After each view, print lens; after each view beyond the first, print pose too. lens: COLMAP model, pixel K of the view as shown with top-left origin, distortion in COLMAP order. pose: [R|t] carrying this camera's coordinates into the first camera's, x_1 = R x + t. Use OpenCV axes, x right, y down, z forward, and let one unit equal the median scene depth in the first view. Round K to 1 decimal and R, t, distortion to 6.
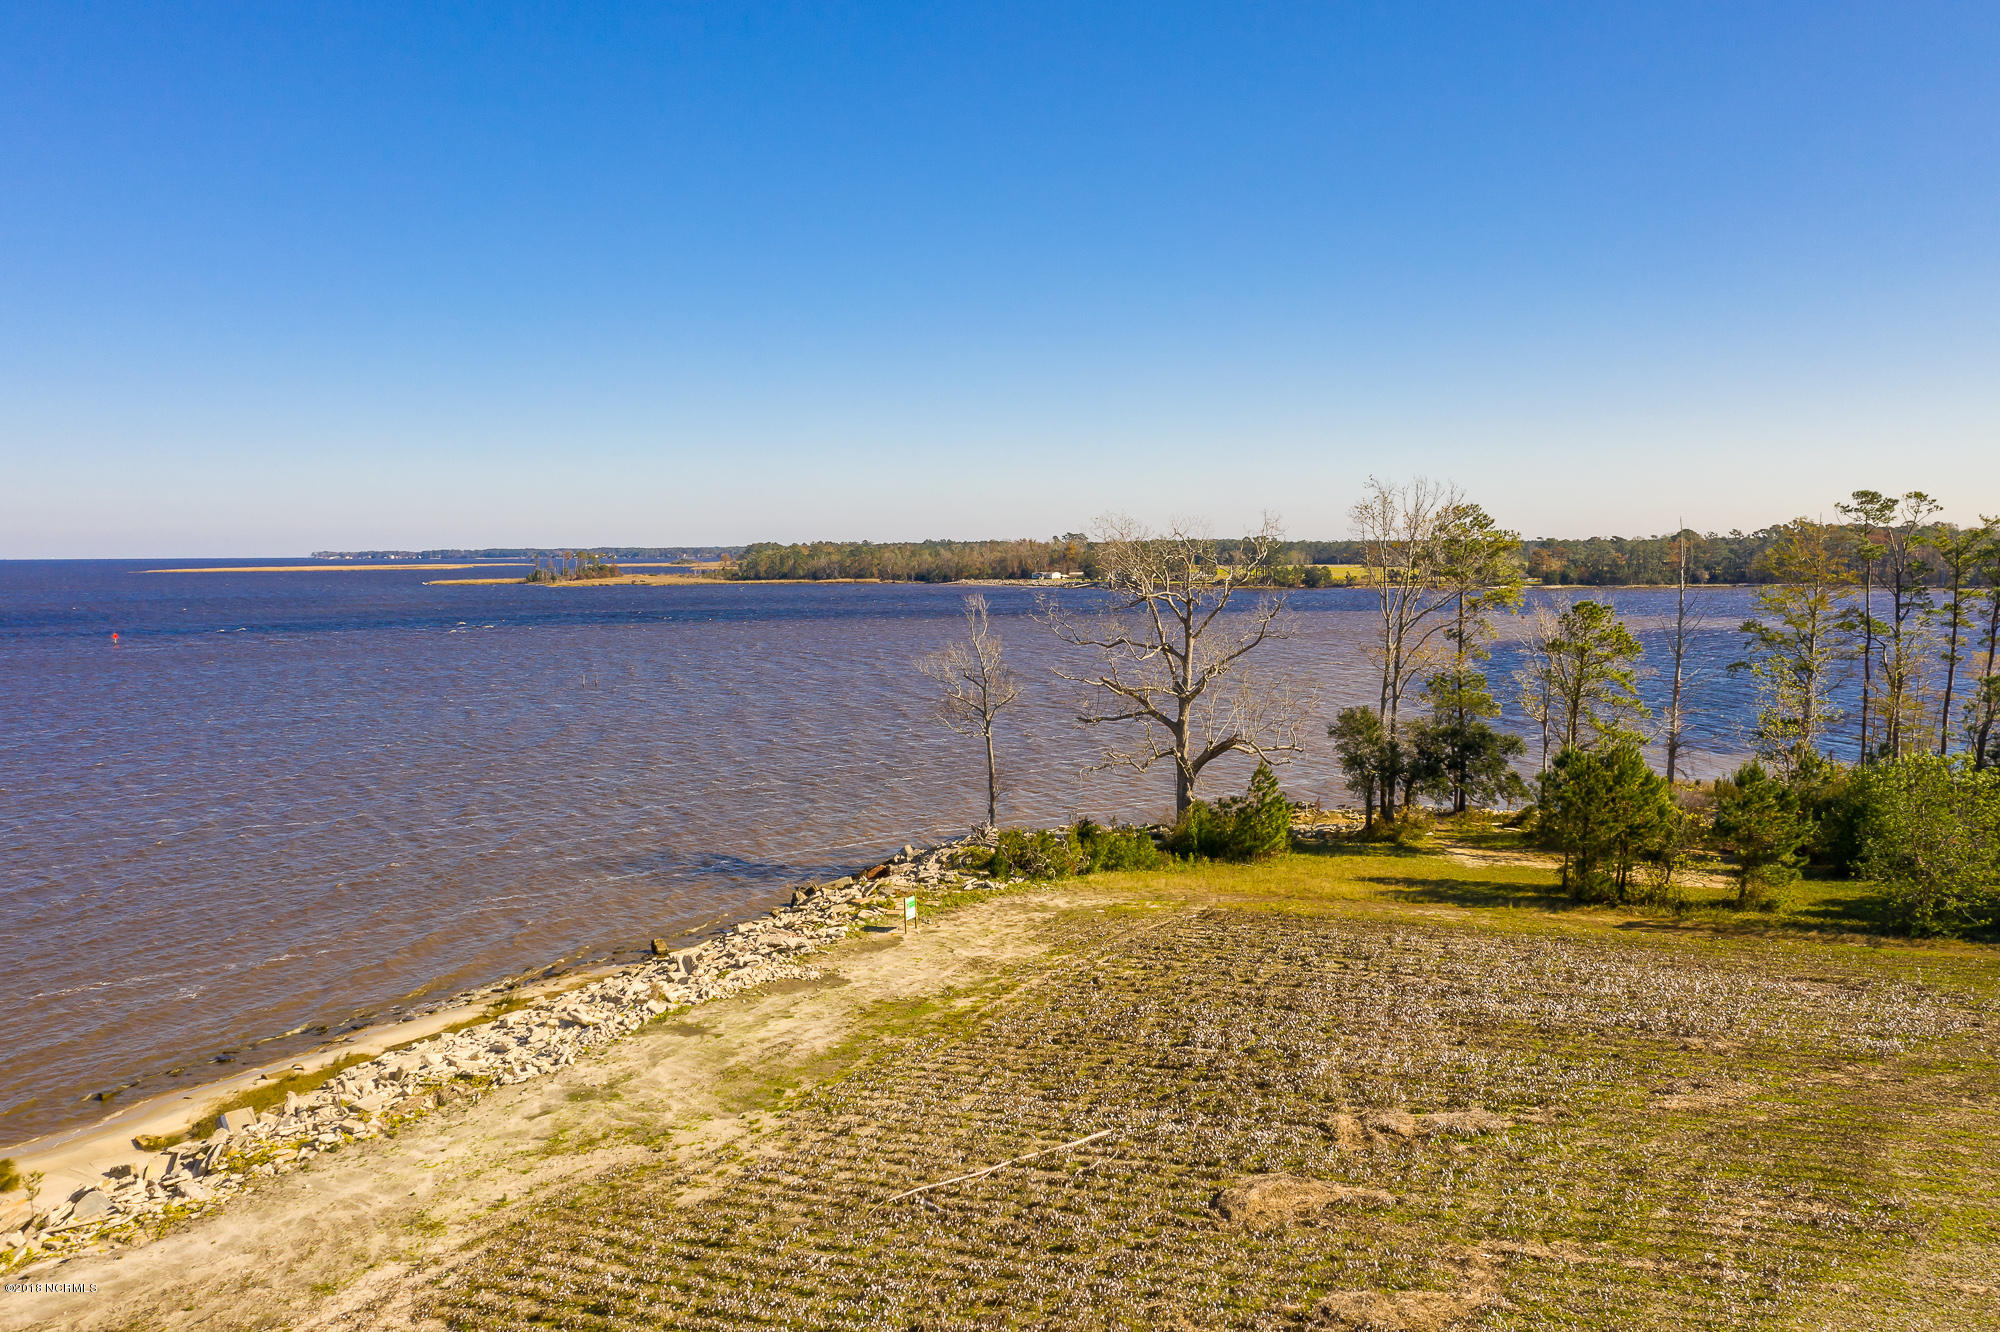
lens RADIAL K [[1575.1, 0, 1000.0], [0, 1575.1, 666.0], [0, 0, 1]] dist [-0.042756, 0.008104]
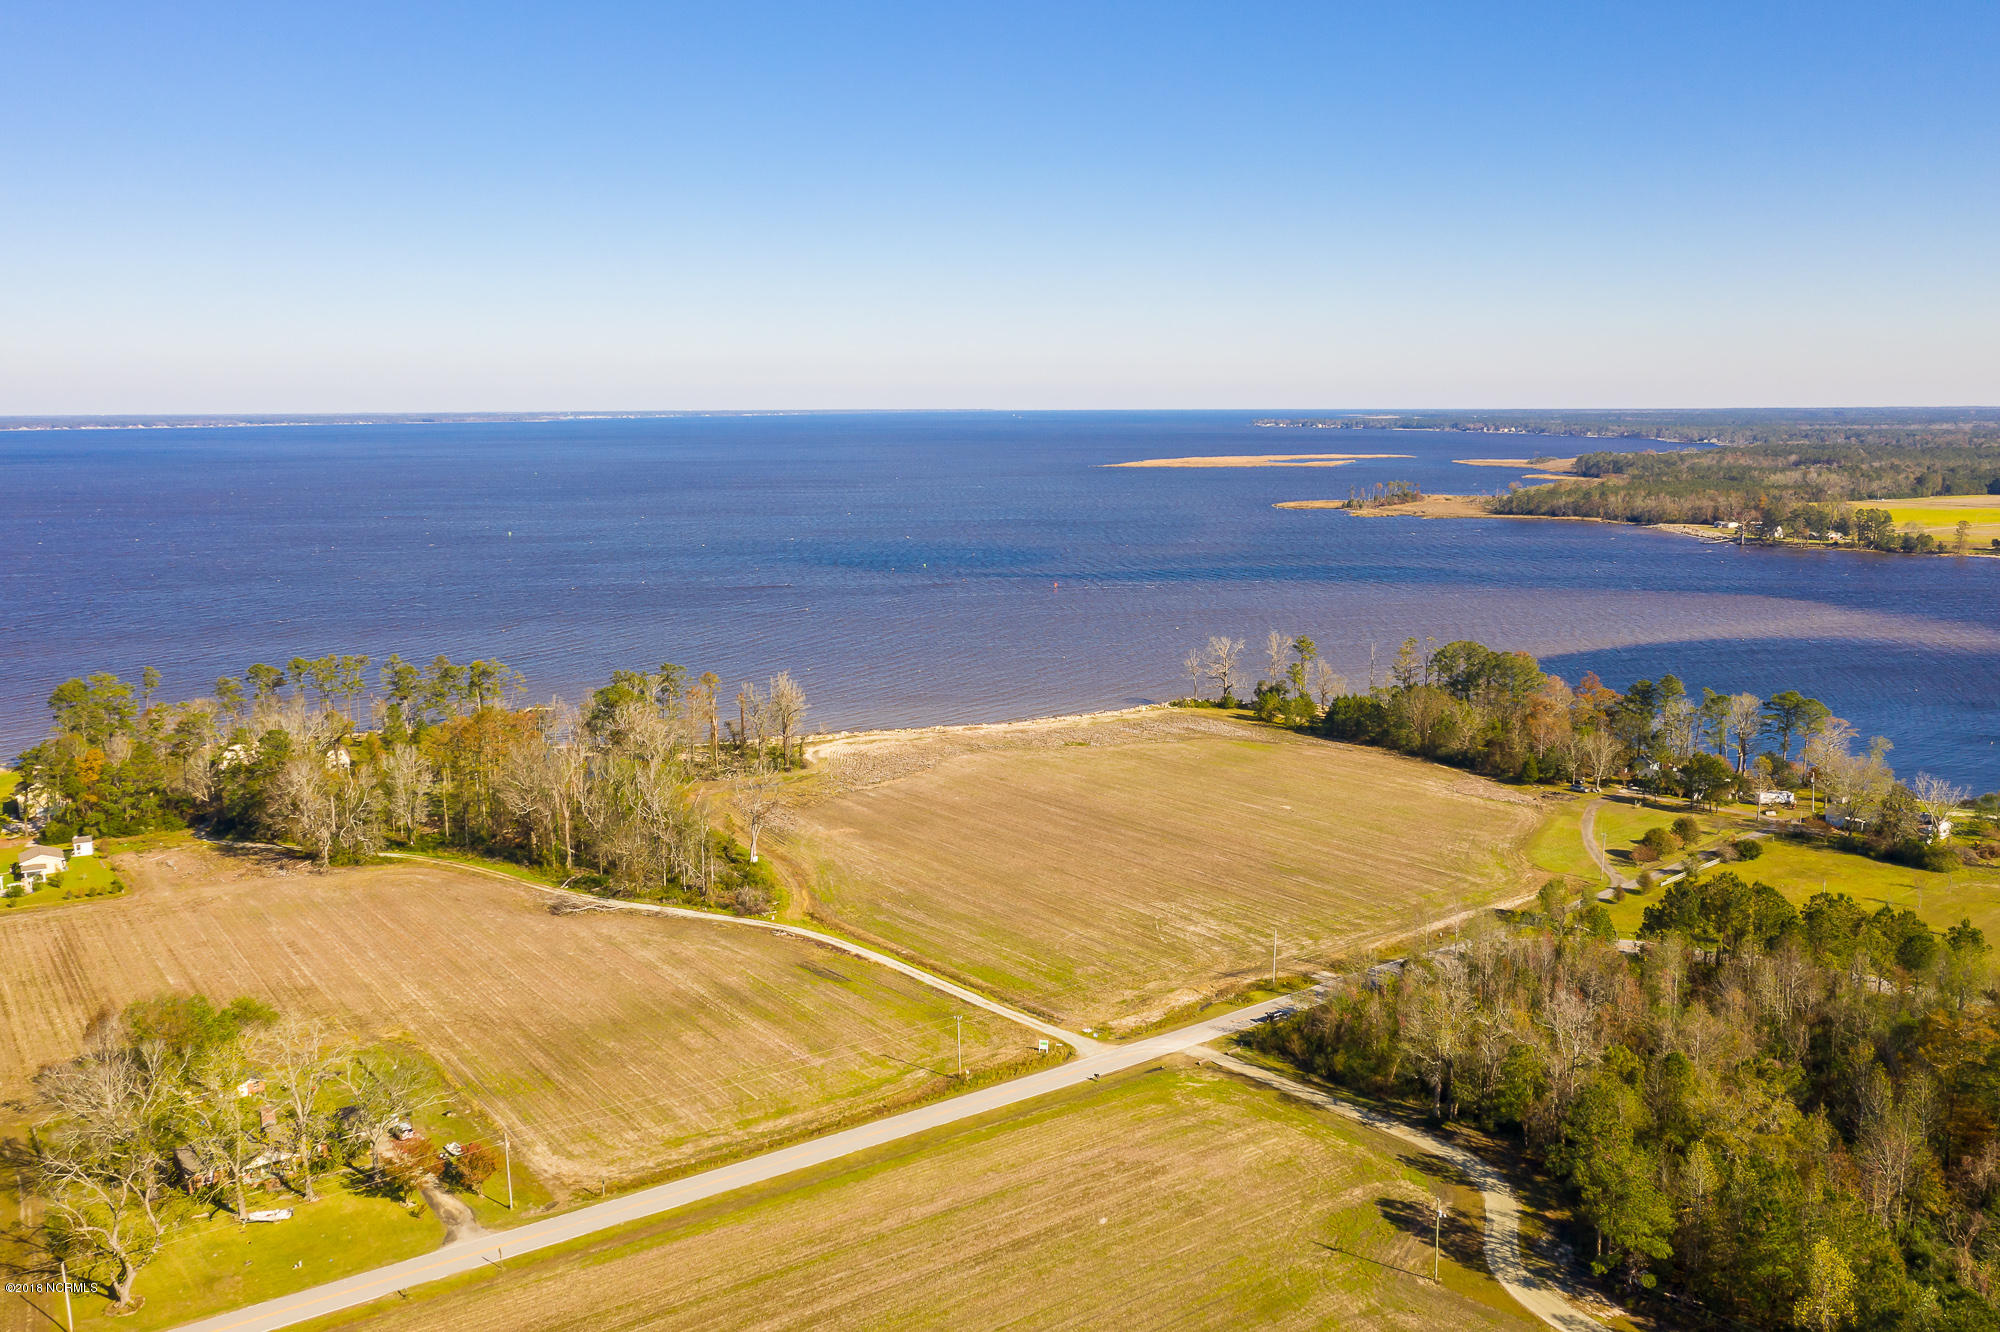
lens RADIAL K [[1672.6, 0, 1000.0], [0, 1672.6, 666.0], [0, 0, 1]] dist [-0.016712, 0.002239]
pose [[0.837892, 0.086244, -0.538979, 0.263482], [-0.037245, 0.994171, 0.101180, -0.057116], [0.544564, -0.064704, 0.836220, -0.417643]]
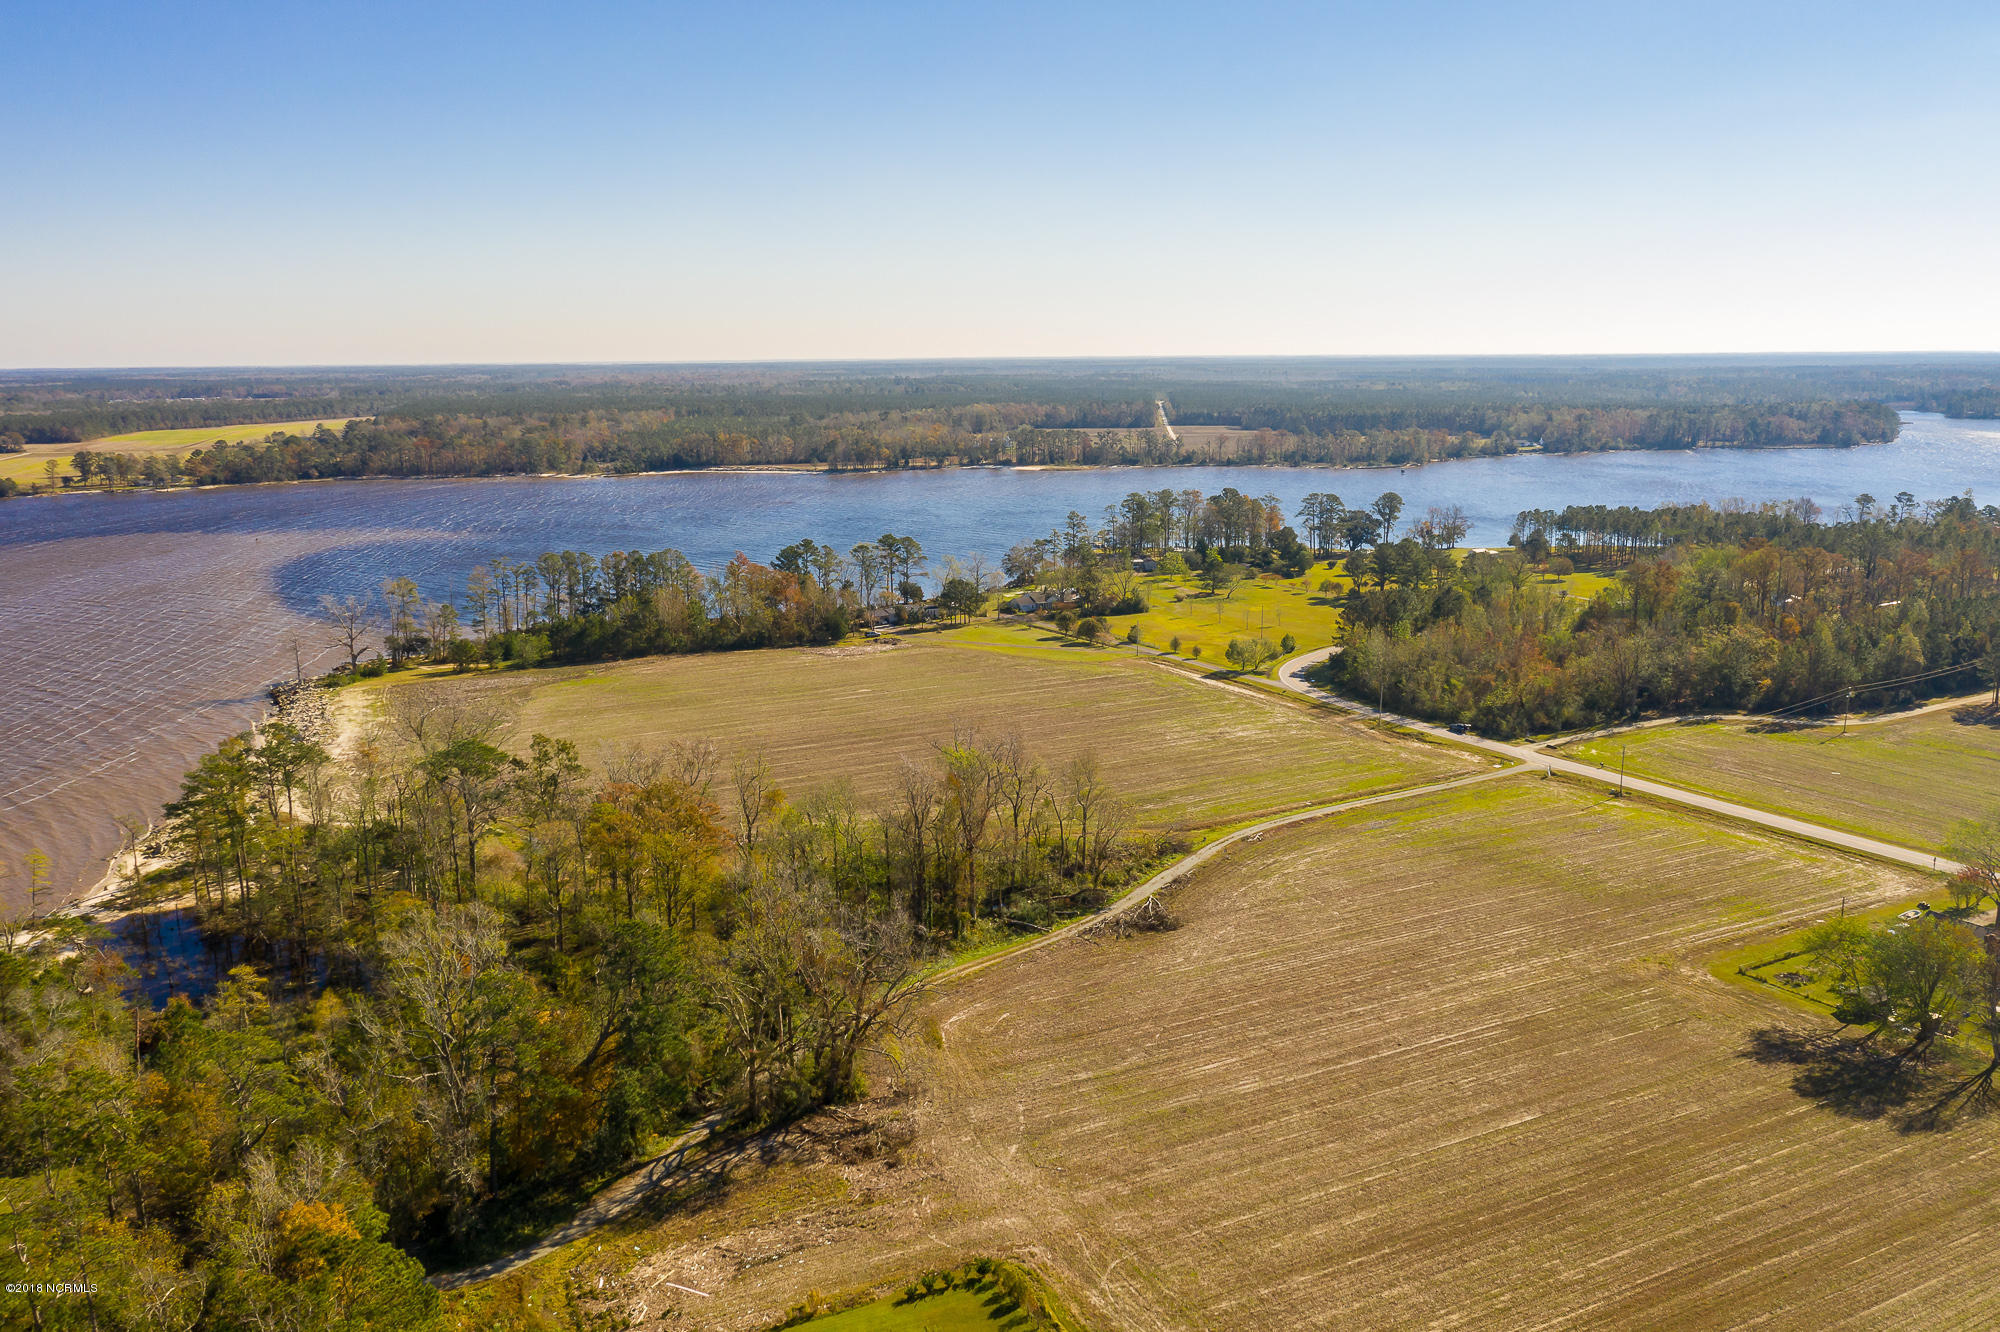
lens RADIAL K [[1605.1, 0, 977.4], [0, 1605.1, 666.2], [0, 0, 1]] dist [-0.032425, 0.019470]
pose [[0.647039, -0.142889, 0.748948, -0.211558], [0.055677, 0.988515, 0.140494, -0.043642], [-0.760421, -0.049205, 0.647563, -0.313834]]
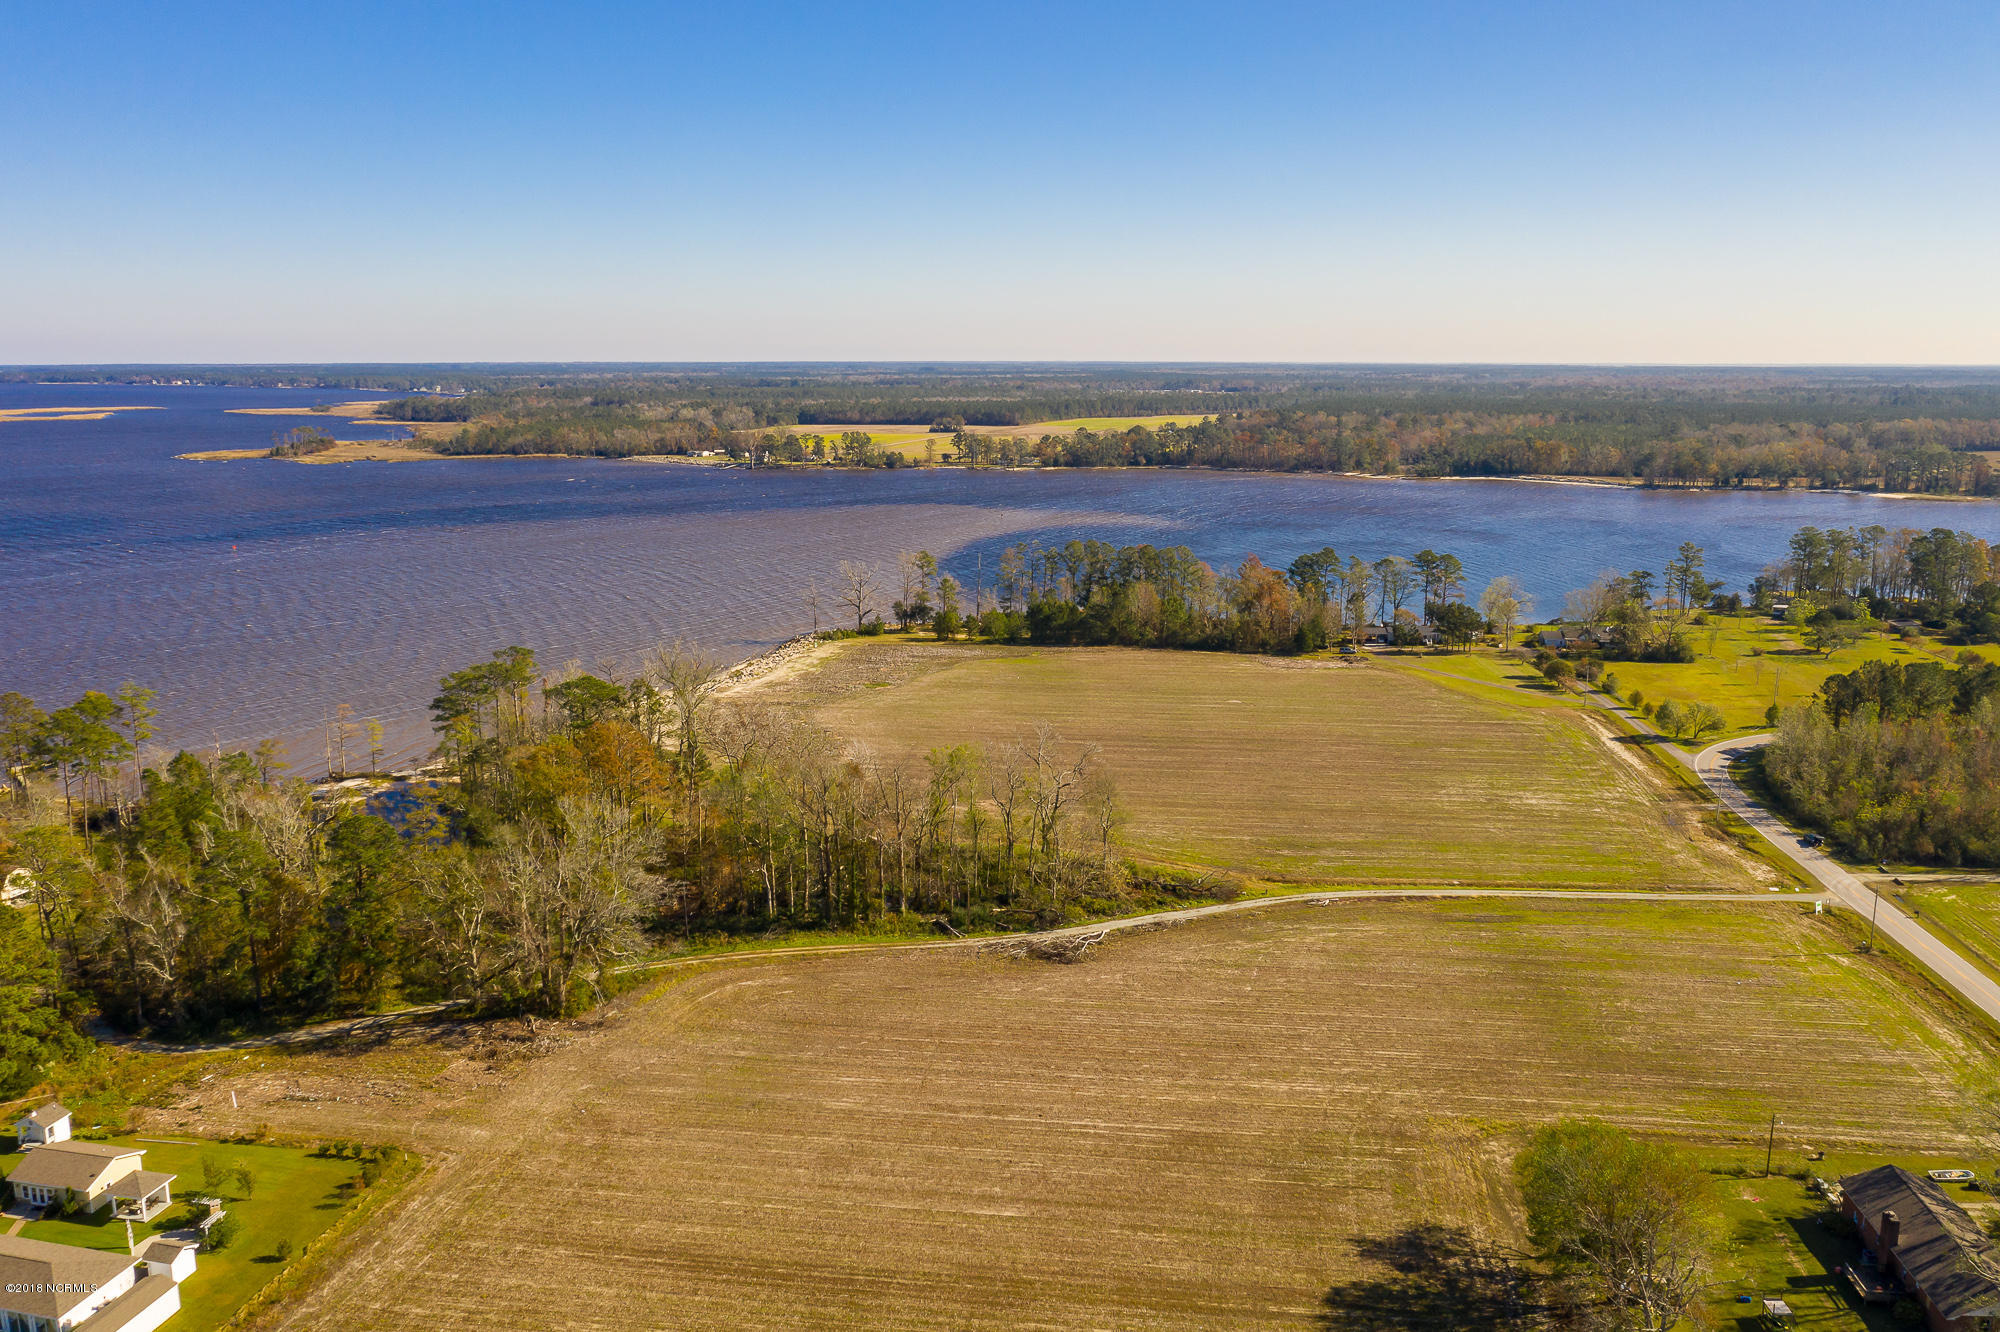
lens RADIAL K [[1605.1, 0, 977.4], [0, 1605.1, 666.2], [0, 0, 1]] dist [-0.032425, 0.019470]
pose [[0.969658, -0.038075, 0.241480, -0.076677], [0.008959, 0.992668, 0.120544, -0.039090], [-0.244300, -0.114723, 0.962890, -0.401137]]
